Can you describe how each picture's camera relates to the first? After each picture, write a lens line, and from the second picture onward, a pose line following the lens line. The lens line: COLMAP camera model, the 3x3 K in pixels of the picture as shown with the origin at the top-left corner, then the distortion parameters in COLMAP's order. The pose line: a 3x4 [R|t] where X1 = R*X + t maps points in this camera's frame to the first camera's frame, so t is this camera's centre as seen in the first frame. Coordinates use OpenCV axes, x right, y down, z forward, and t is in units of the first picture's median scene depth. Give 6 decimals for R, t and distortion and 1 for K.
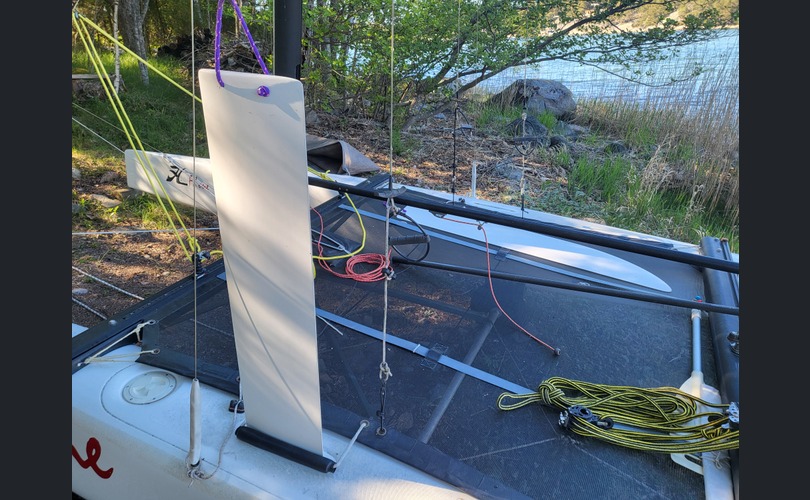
lens RADIAL K [[492.0, 0, 405.0], [0, 492.0, 250.0], [0, 0, 1]] dist [0.021590, 0.000659]
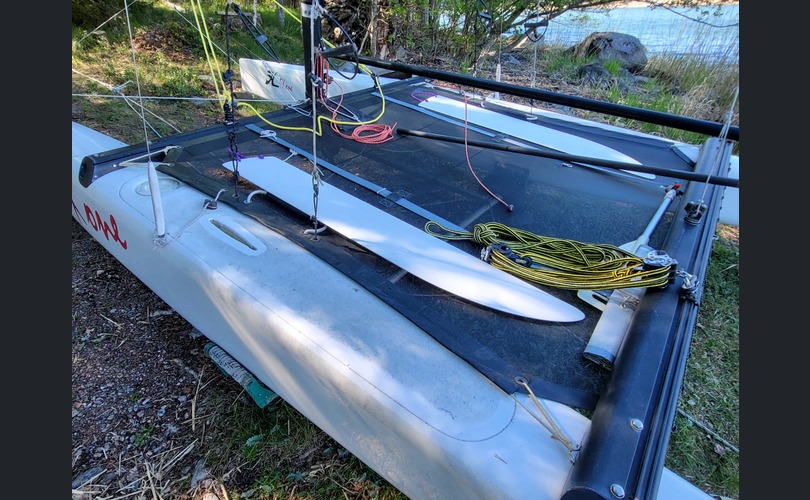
lens RADIAL K [[375.4, 0, 405.0], [0, 375.4, 250.0], [0, 0, 1]] dist [-0.002266, -0.000581]
pose [[0.973558, 0.128067, -0.189164, 0.208449], [-0.094346, 0.979566, 0.177620, 0.142832], [0.208046, -0.155077, 0.965747, 0.127869]]
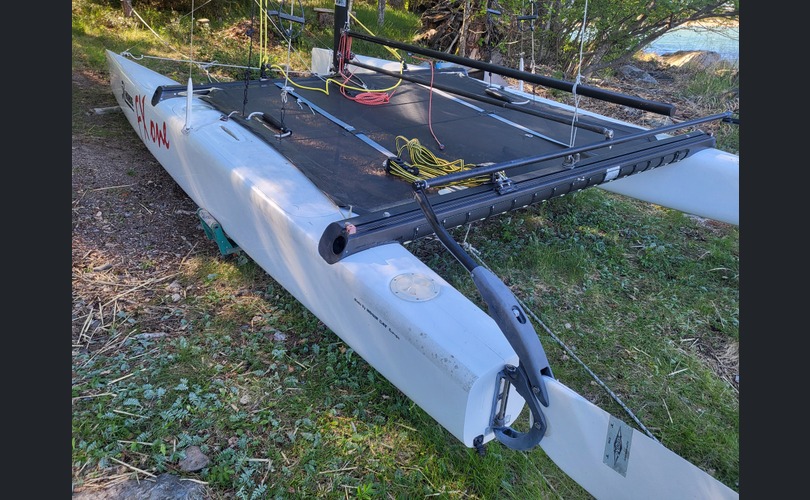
lens RADIAL K [[492.0, 0, 405.0], [0, 492.0, 250.0], [0, 0, 1]] dist [0.021590, 0.000659]
pose [[0.871229, 0.238323, -0.429142, 0.710758], [-0.223141, 0.970966, 0.086211, 0.313984], [0.437228, 0.020649, 0.899114, -0.182757]]
